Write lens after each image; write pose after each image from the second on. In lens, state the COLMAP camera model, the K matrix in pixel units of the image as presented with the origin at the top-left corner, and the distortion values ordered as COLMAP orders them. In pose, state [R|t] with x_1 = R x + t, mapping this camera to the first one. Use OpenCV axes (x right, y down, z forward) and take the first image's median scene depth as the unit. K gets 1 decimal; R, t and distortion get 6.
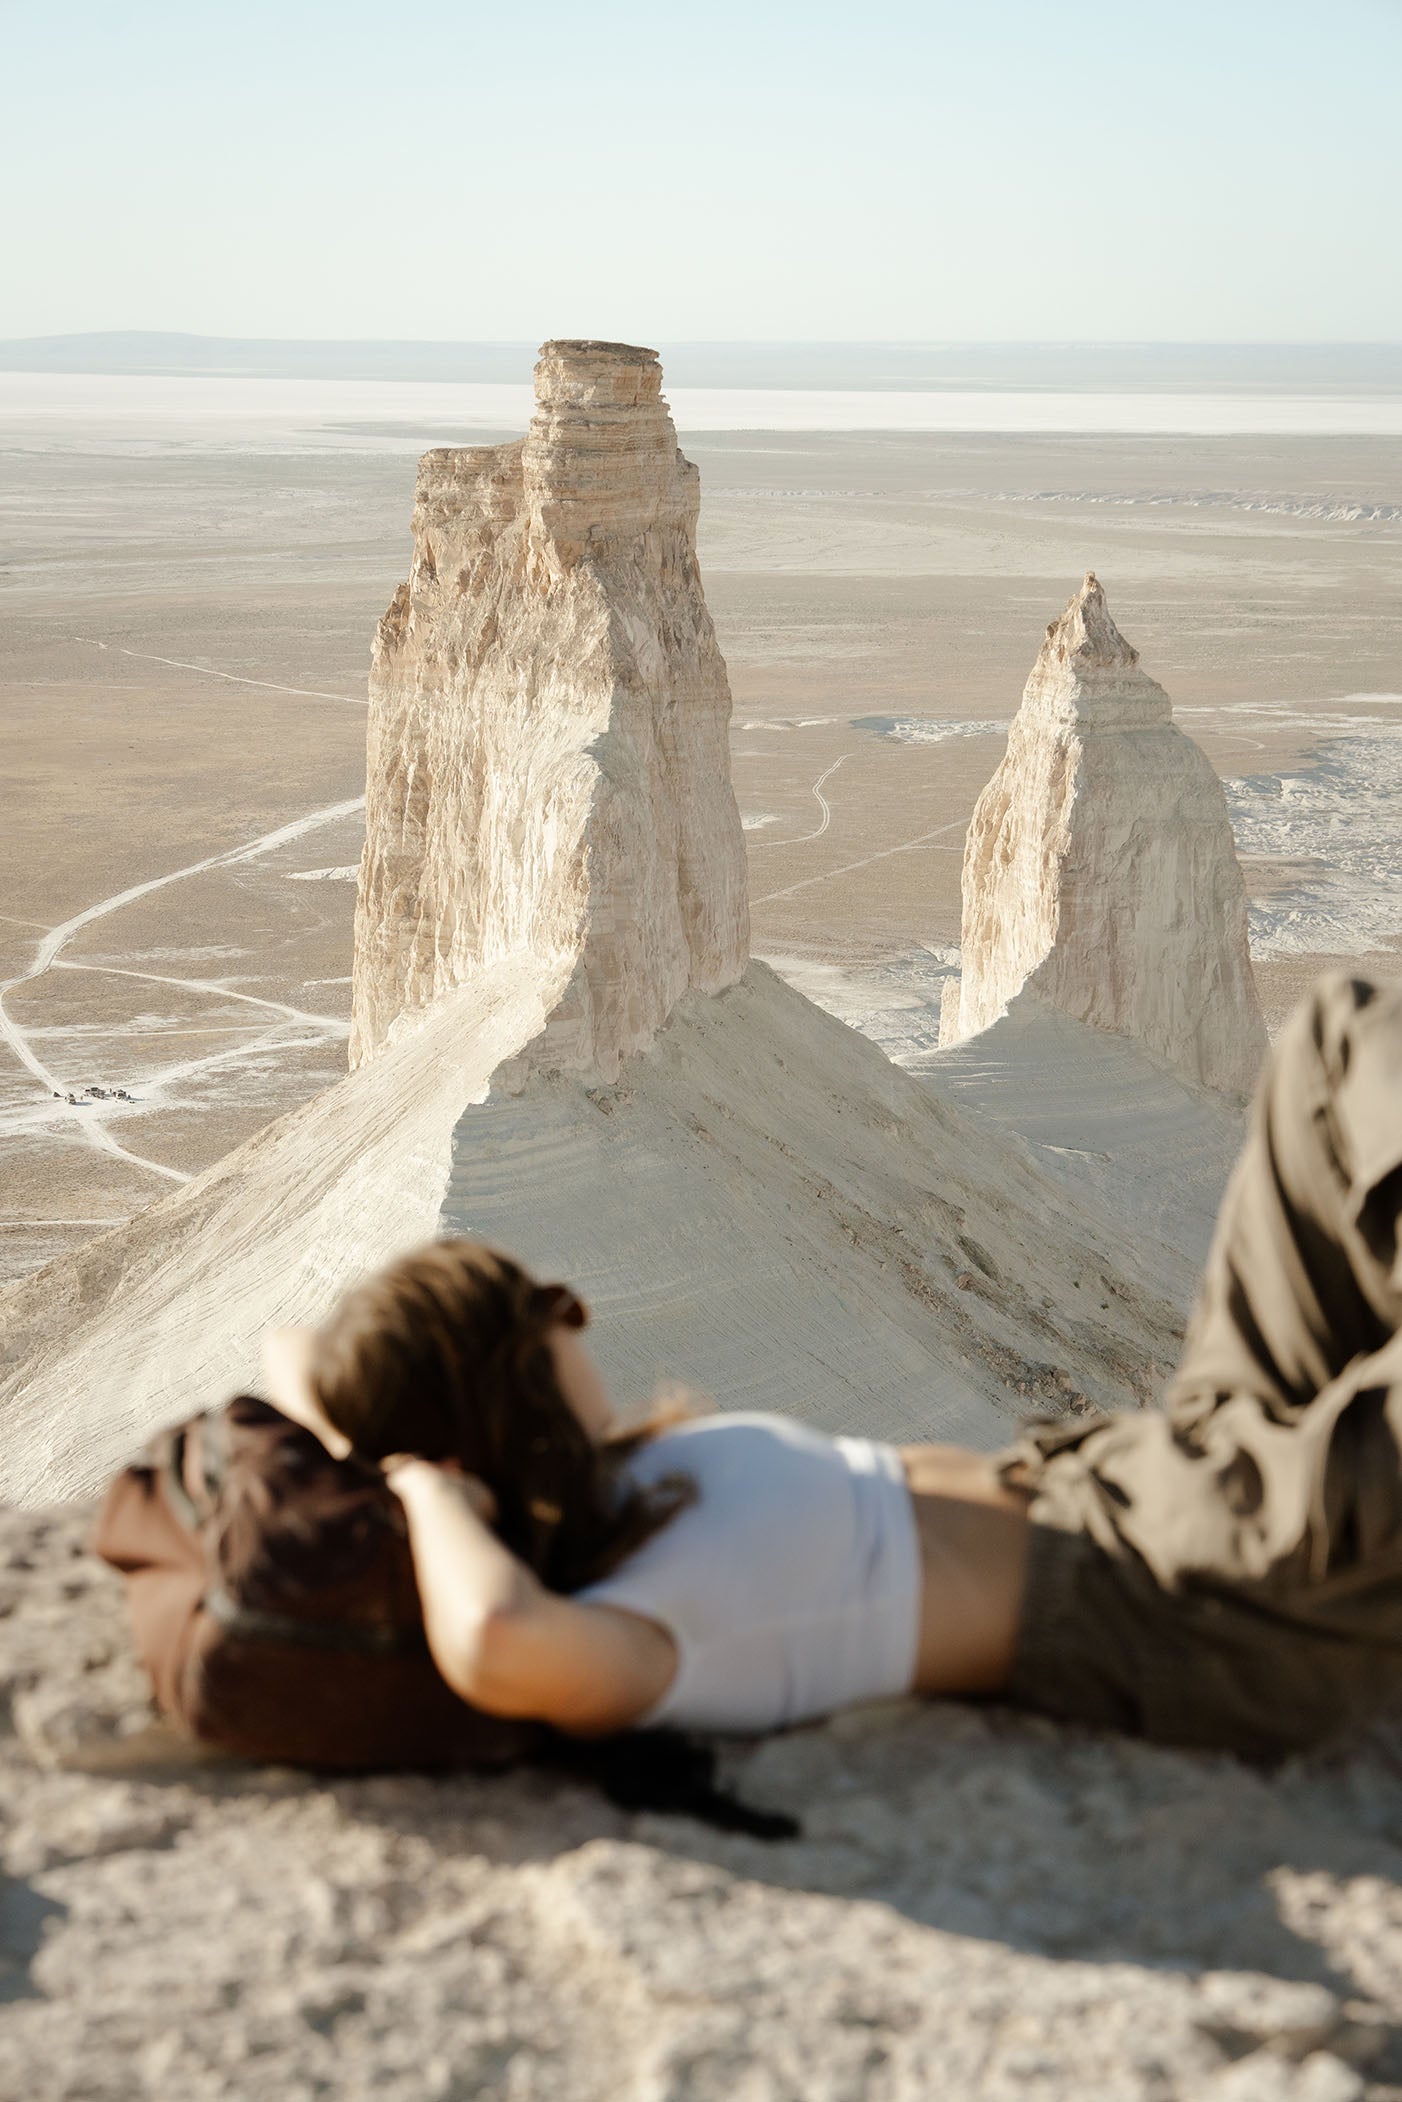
lens RADIAL K [[4373.8, 0, 696.3], [0, 4373.8, 1048.5], [0, 0, 1]] dist [0.016452, 0.072850]
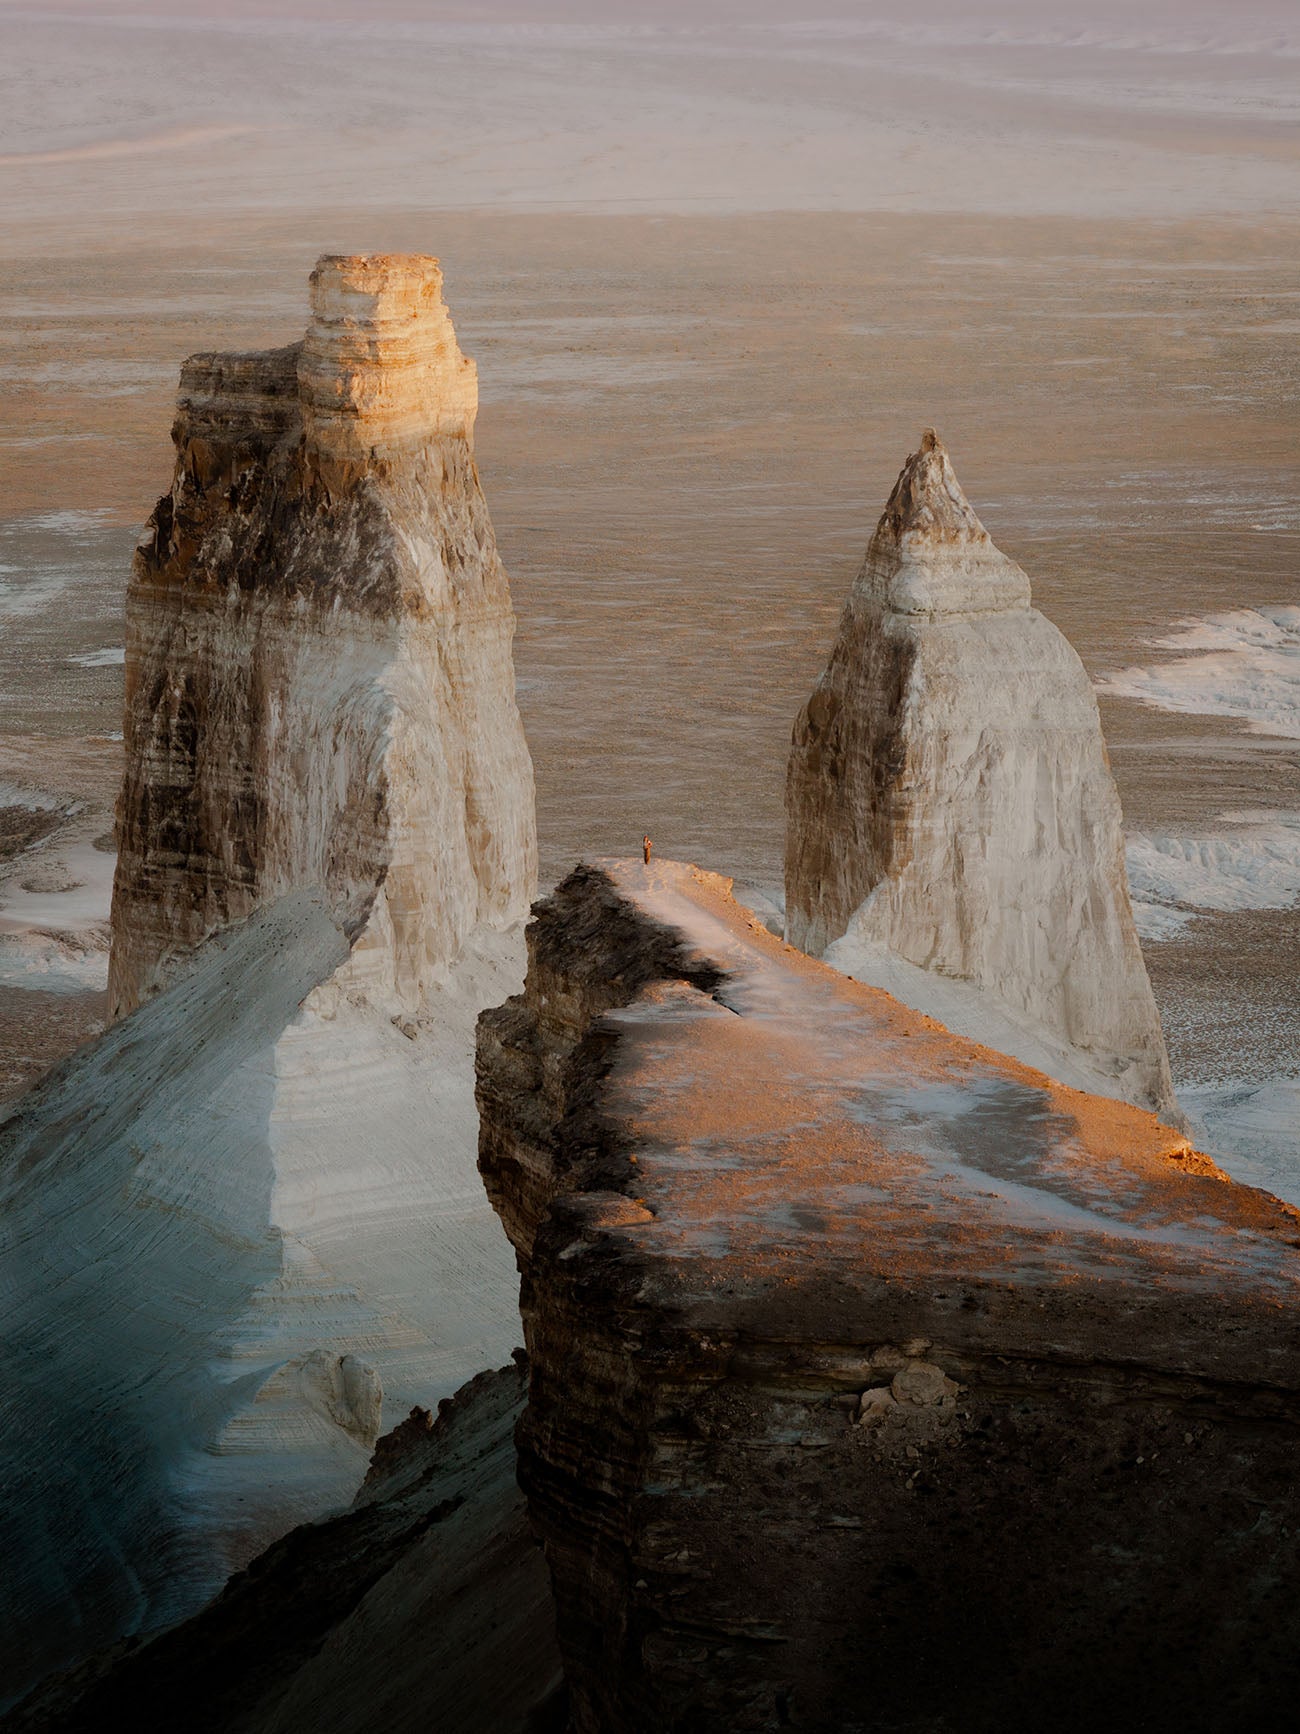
lens RADIAL K [[1284.1, 0, 650.0], [0, 1284.1, 867.0], [0, 0, 1]] dist [-0.001151, -0.000433]
pose [[0.999146, -0.009839, 0.040133, 0.025083], [0.010428, 0.999841, -0.014490, -0.021572], [-0.039984, 0.014896, 0.999089, 0.720816]]
